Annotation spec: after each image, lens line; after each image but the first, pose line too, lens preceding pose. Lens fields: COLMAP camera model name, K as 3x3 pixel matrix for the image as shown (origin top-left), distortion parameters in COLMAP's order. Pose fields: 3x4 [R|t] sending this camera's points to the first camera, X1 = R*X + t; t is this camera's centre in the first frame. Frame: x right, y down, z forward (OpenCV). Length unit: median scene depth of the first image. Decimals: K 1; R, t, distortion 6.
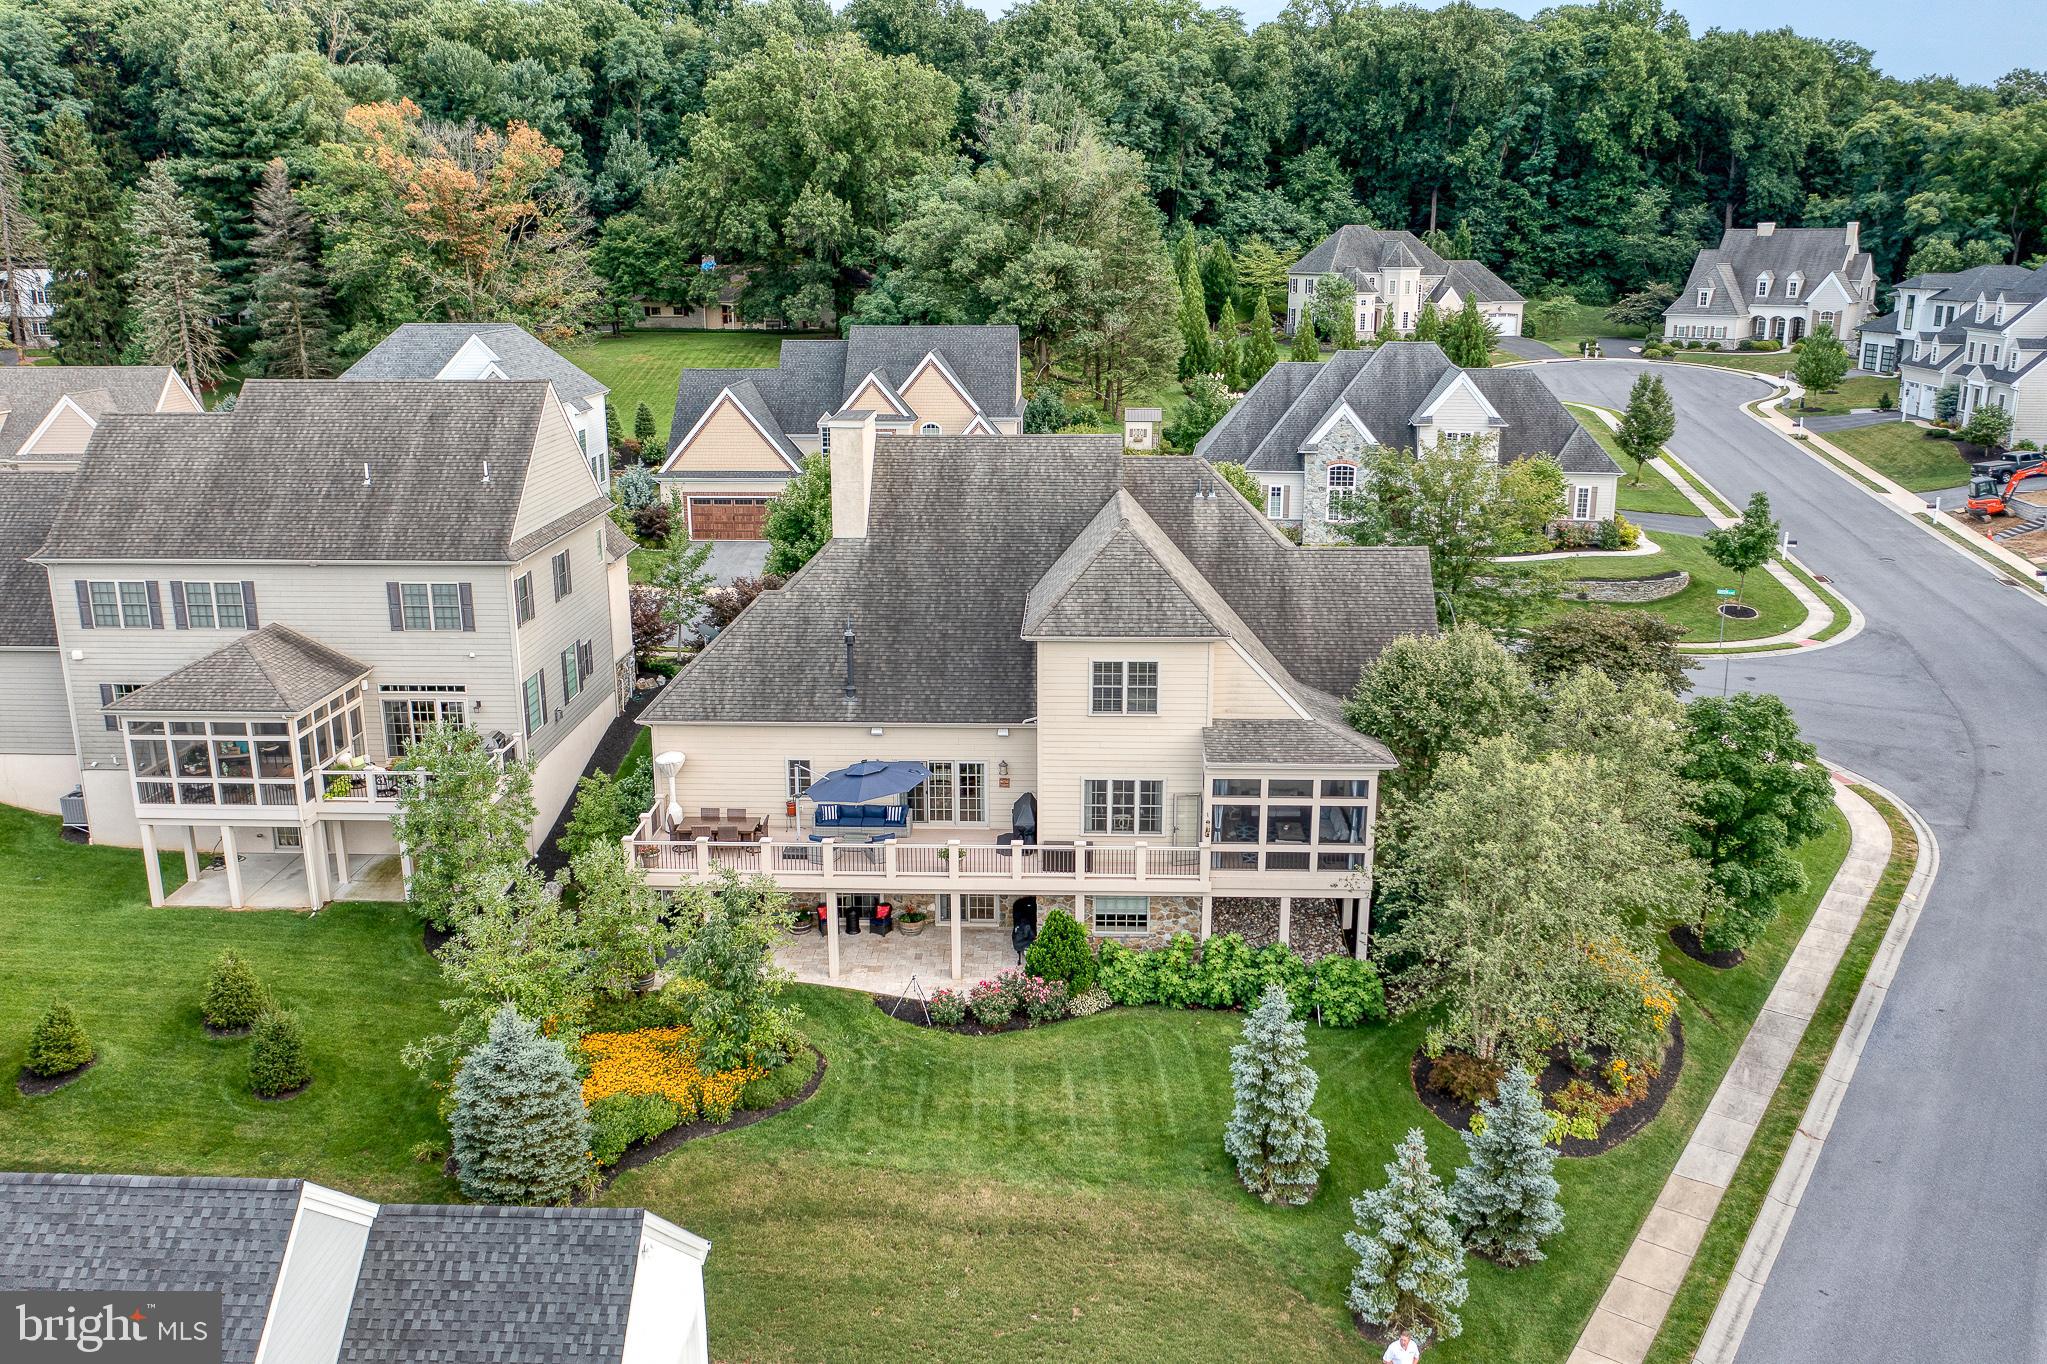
lens RADIAL K [[1613.6, 0, 1010.9], [0, 1613.6, 646.8], [0, 0, 1]] dist [-0.009077, -0.003810]
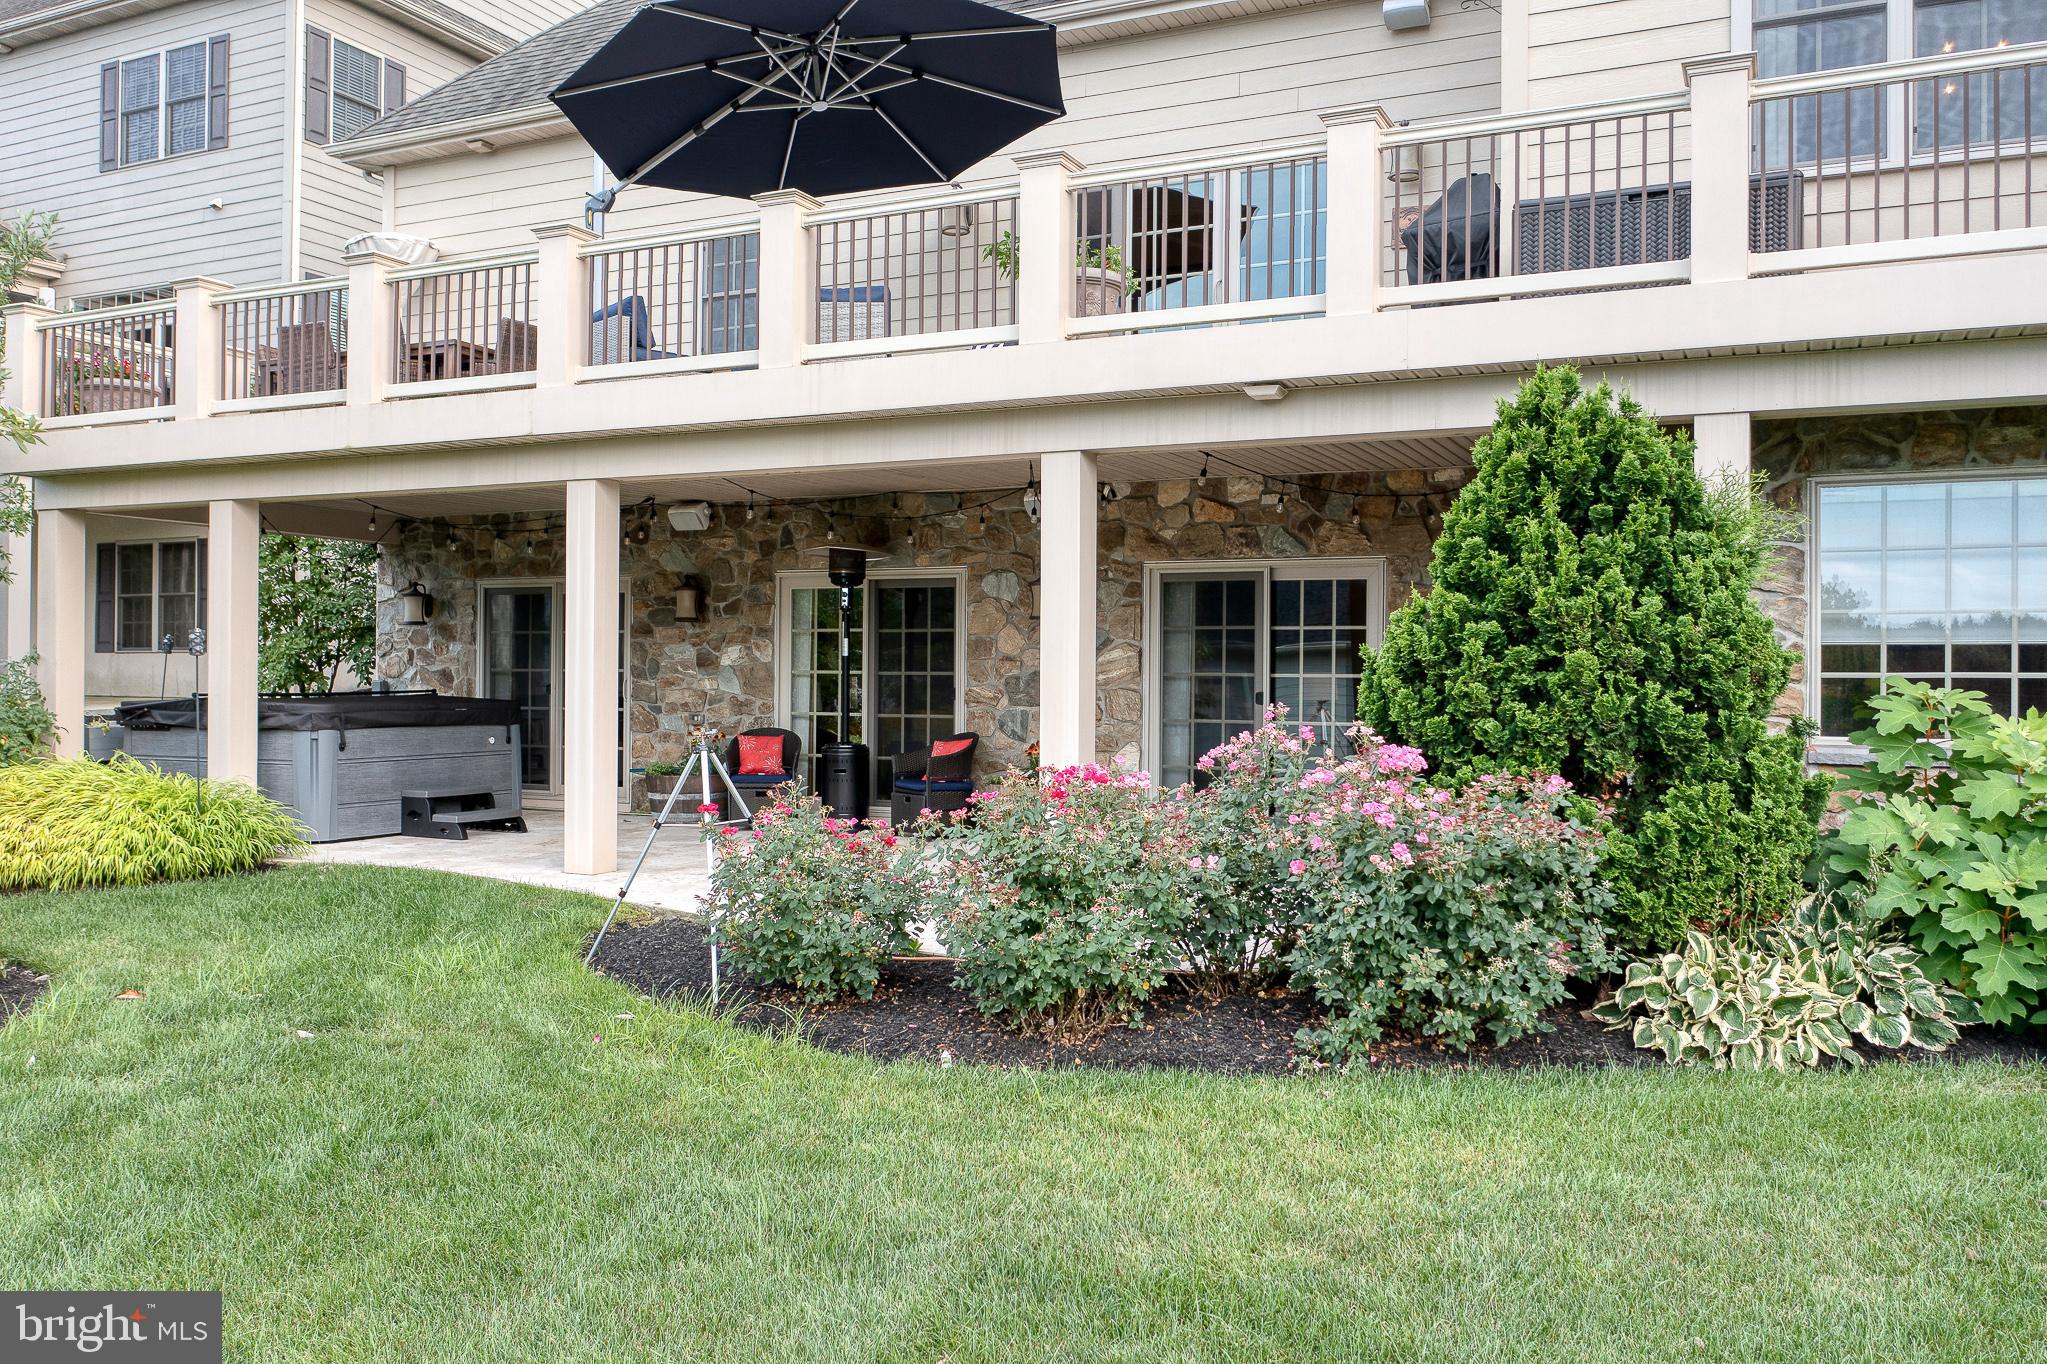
lens RADIAL K [[1608.5, 0, 1023.5], [0, 1608.5, 682.0], [0, 0, 1]] dist [-0.015666, -0.000857]
pose [[0.915590, 0.008091, -0.402033, 0.039063], [-0.107776, 0.968155, -0.225967, 0.204546], [0.387401, 0.250222, 0.887304, 0.738326]]
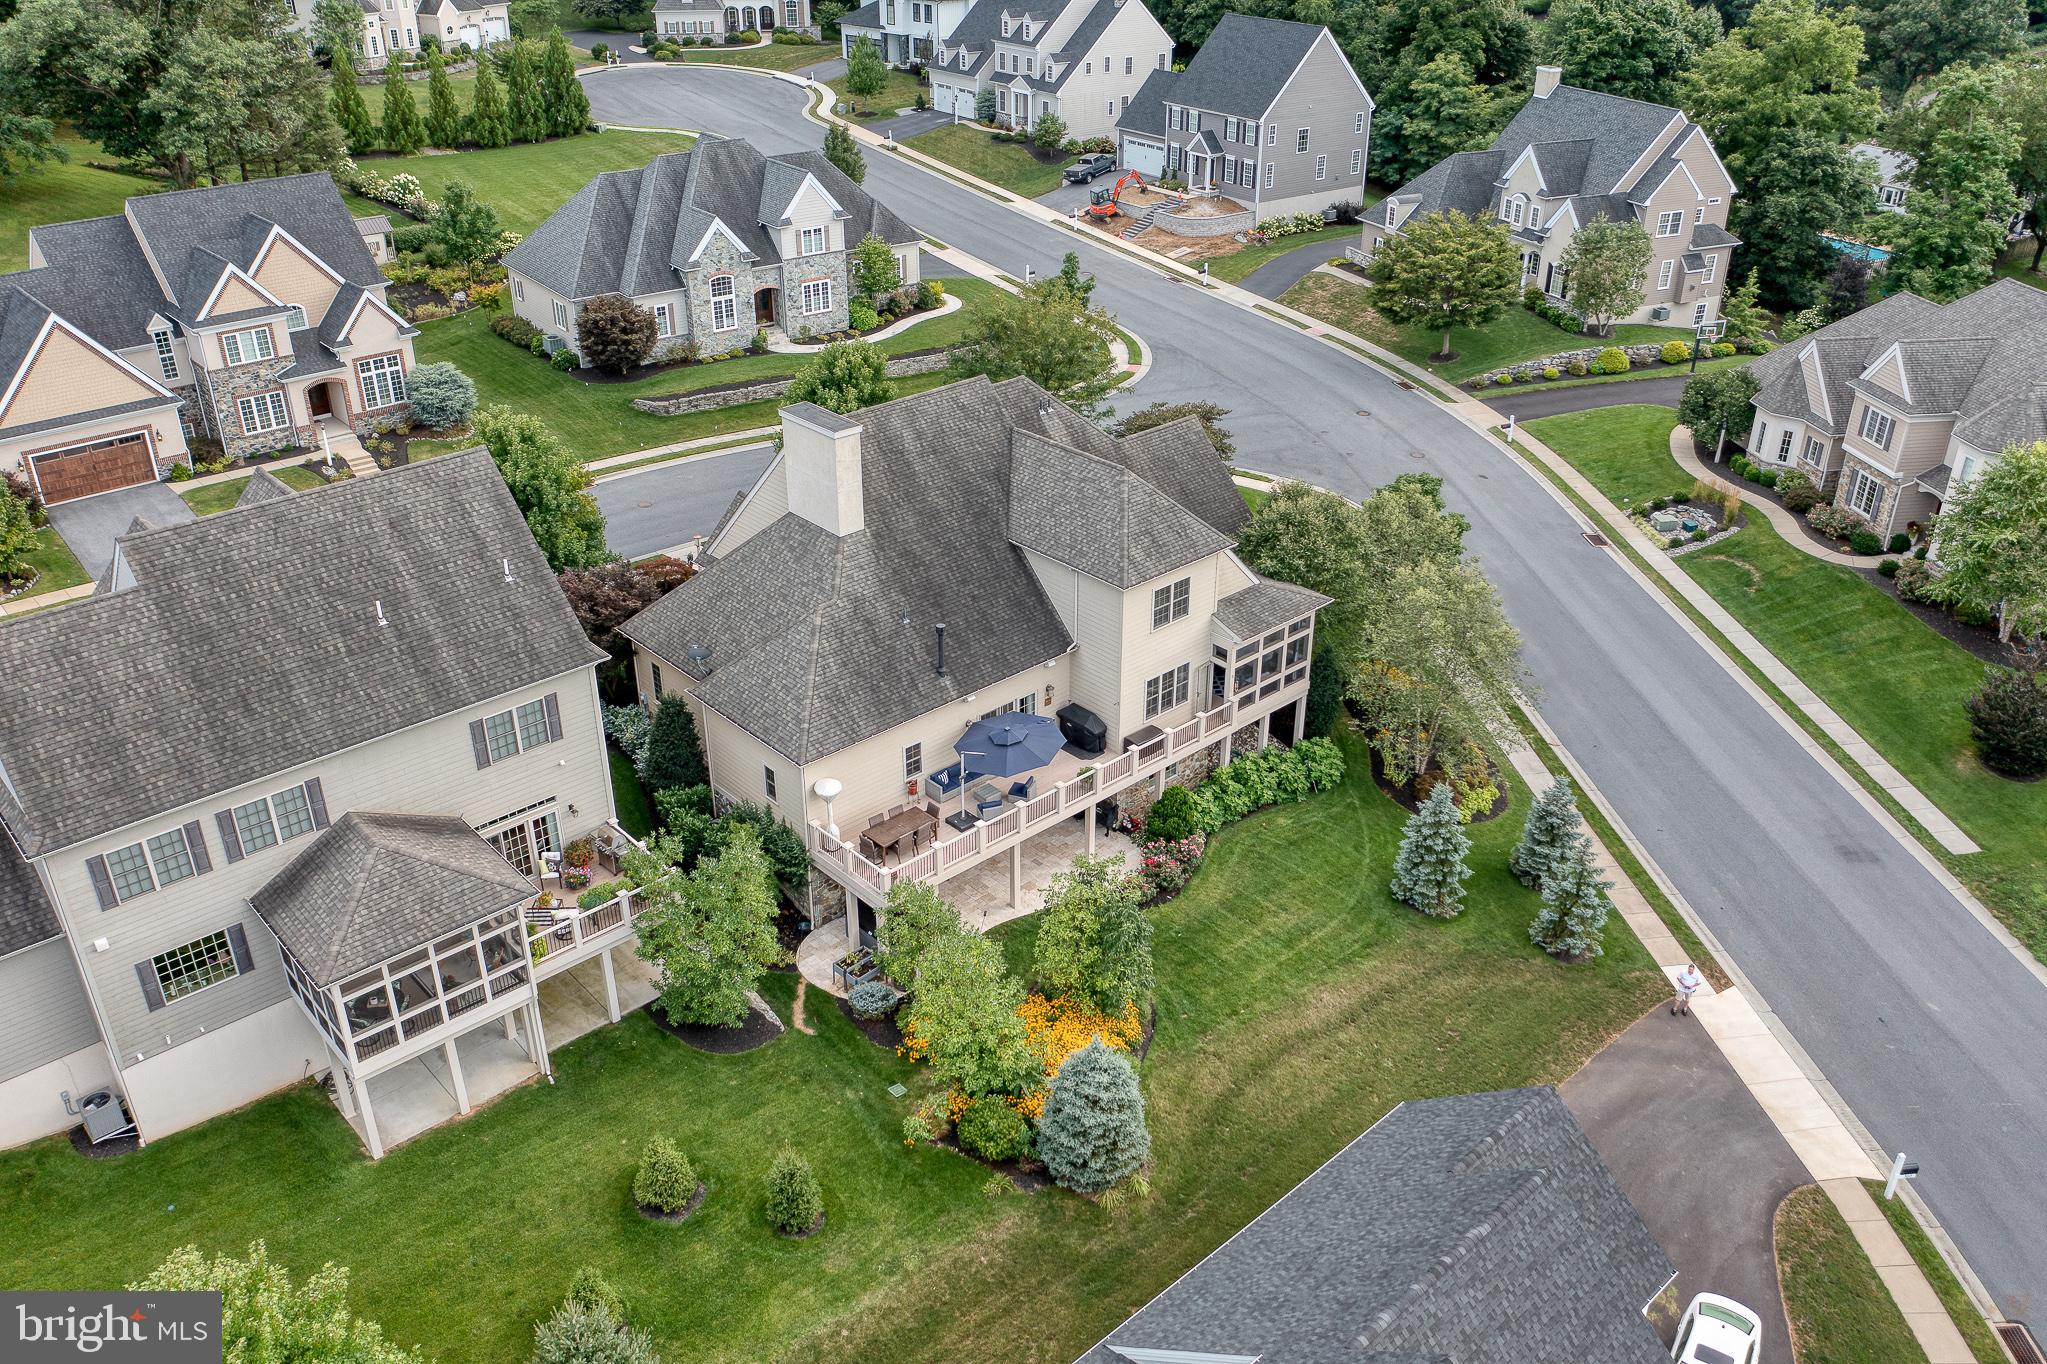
lens RADIAL K [[1608.5, 0, 1023.5], [0, 1608.5, 682.0], [0, 0, 1]] dist [-0.015666, -0.000857]
pose [[0.715598, -0.331630, 0.614769, -0.706127], [0.169038, 0.936169, 0.308243, -0.284126], [-0.677751, -0.116659, 0.725978, 0.143382]]
